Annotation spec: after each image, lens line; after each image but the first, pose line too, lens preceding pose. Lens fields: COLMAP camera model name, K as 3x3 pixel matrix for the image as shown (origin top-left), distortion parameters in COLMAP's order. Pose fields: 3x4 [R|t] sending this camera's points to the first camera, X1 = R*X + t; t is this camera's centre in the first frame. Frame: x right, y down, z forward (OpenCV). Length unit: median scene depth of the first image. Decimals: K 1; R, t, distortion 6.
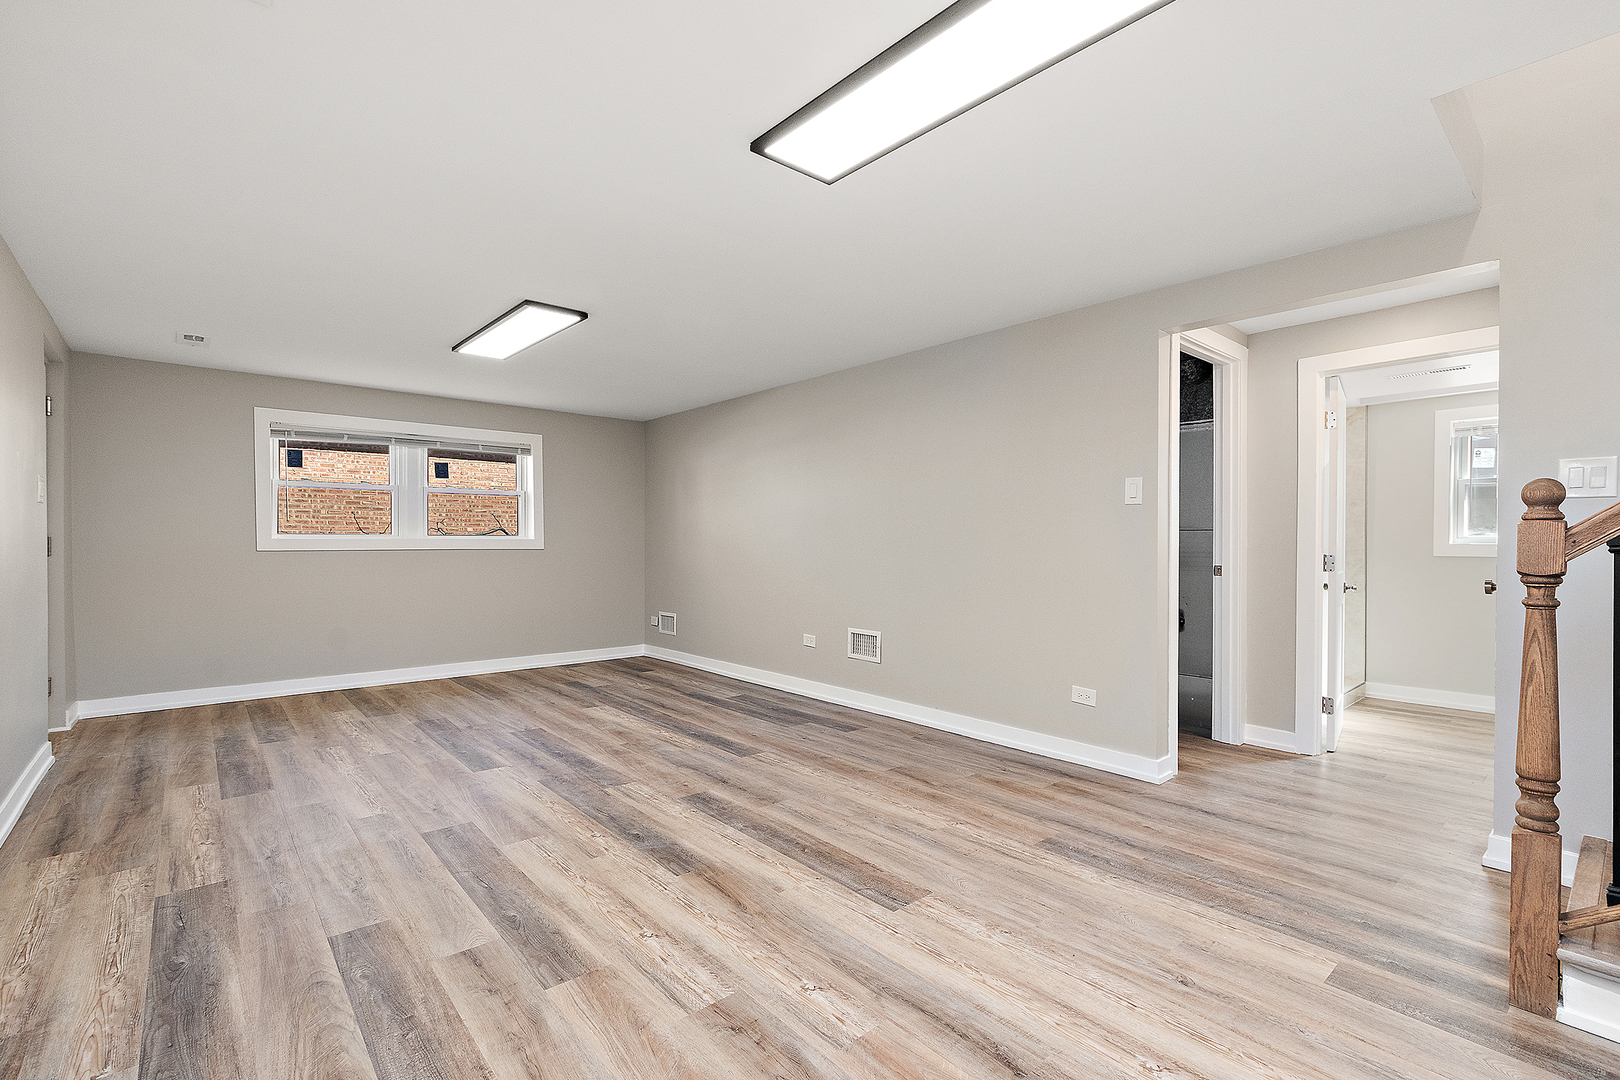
lens RADIAL K [[723.7, 0, 805.3], [0, 723.7, 547.3], [0, 0, 1]] dist [-0.002180, 0.001392]
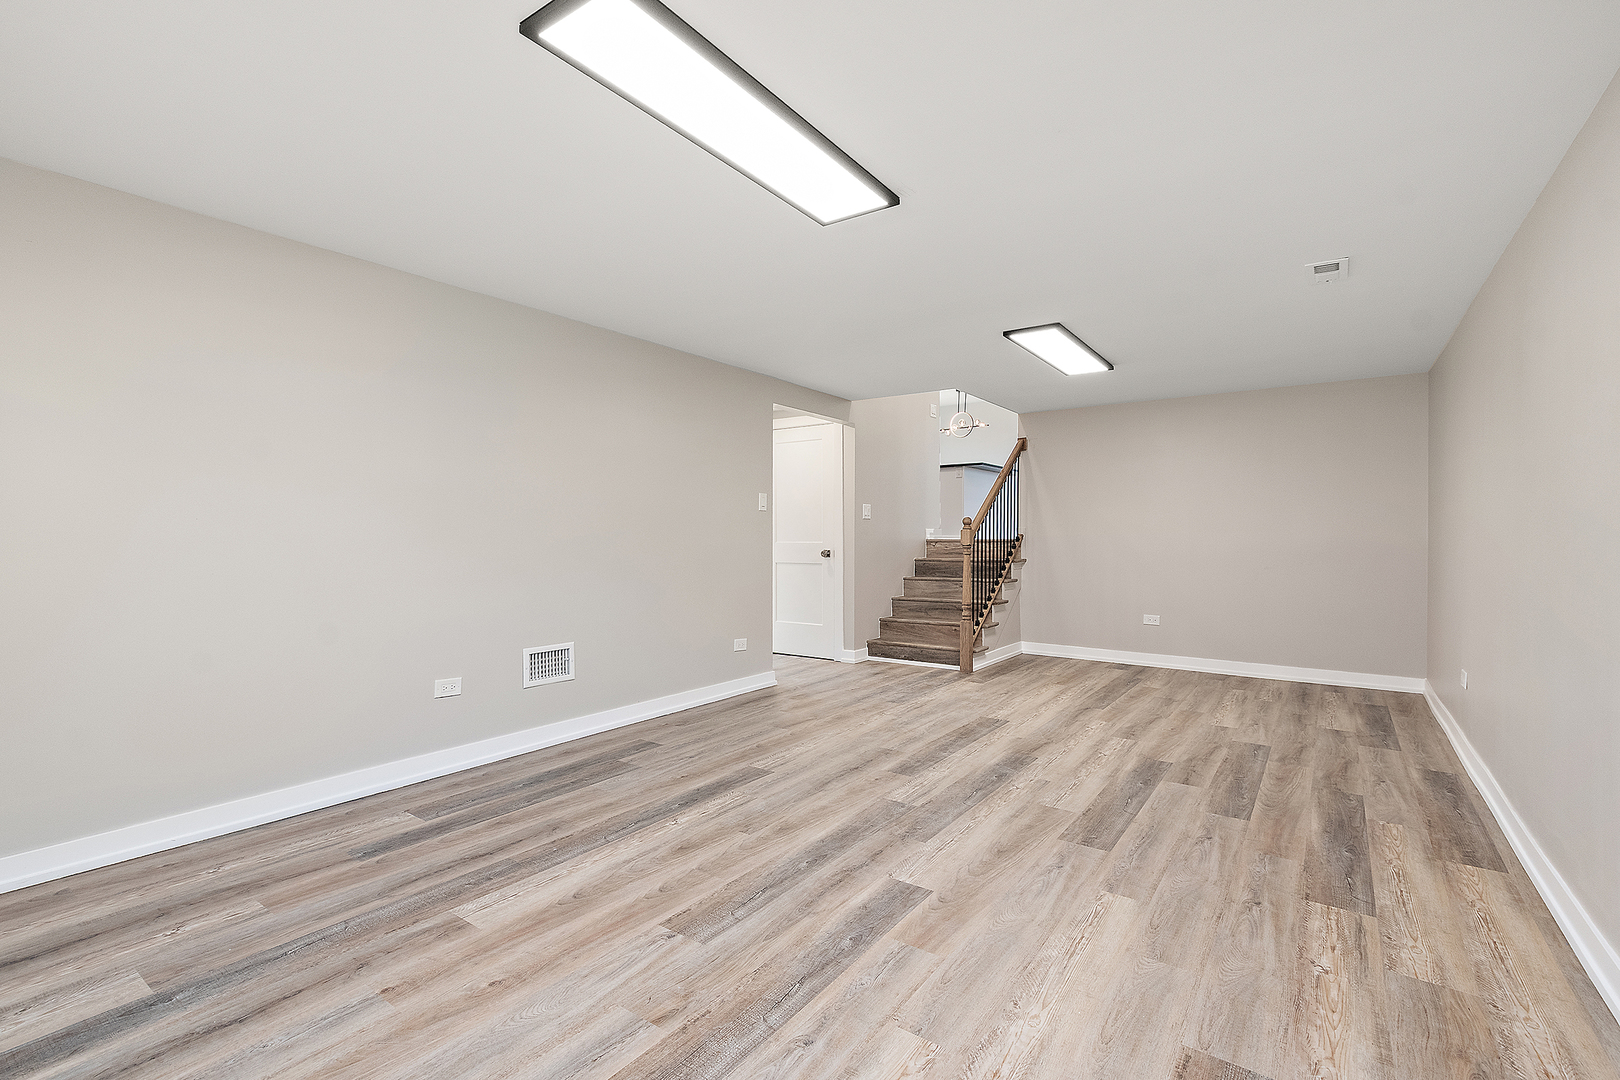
lens RADIAL K [[723.7, 0, 805.2], [0, 723.7, 533.2], [0, 0, 1]] dist [-0.002180, 0.001392]
pose [[-0.228748, -0.000798, 0.973485, -1.131961], [0.004050, 0.999990, 0.001771, -0.017123], [-0.973477, 0.004348, -0.228743, 1.333988]]
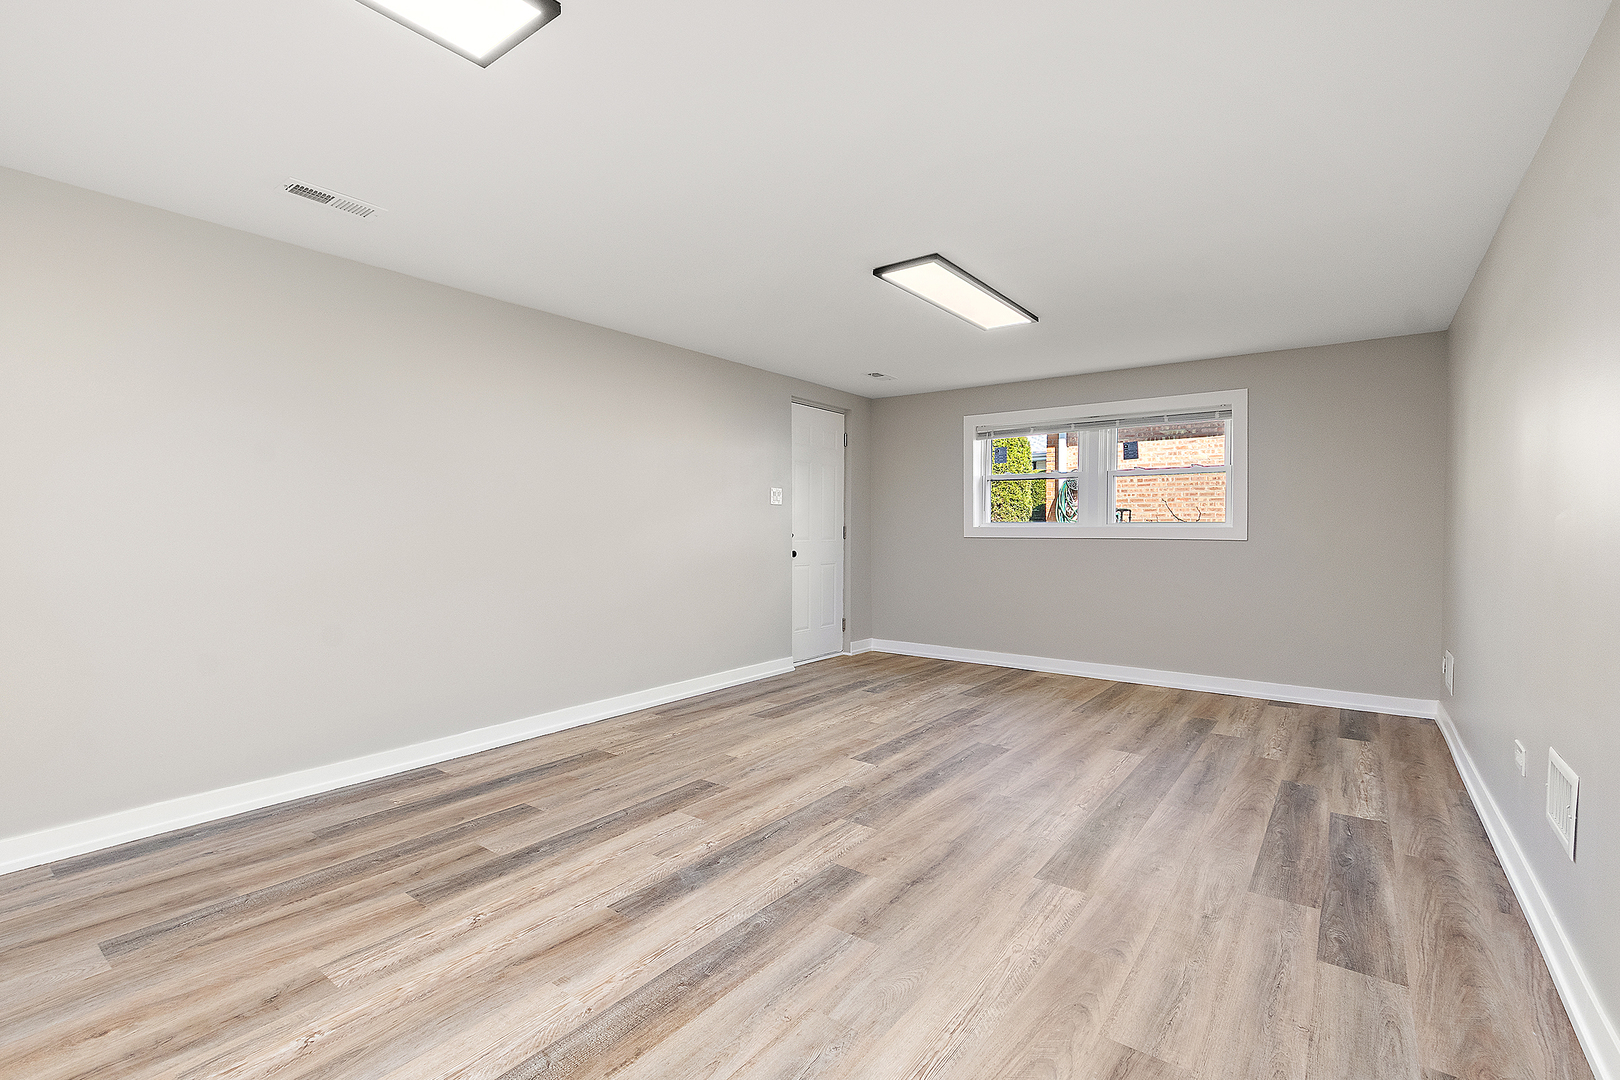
lens RADIAL K [[723.7, 0, 812.4], [0, 723.7, 547.9], [0, 0, 1]] dist [-0.002180, 0.001392]
pose [[0.215561, 0.027217, -0.976111, 0.540196], [-0.008624, 0.999626, 0.025968, -0.010555], [0.976452, 0.002820, 0.215715, 0.770486]]
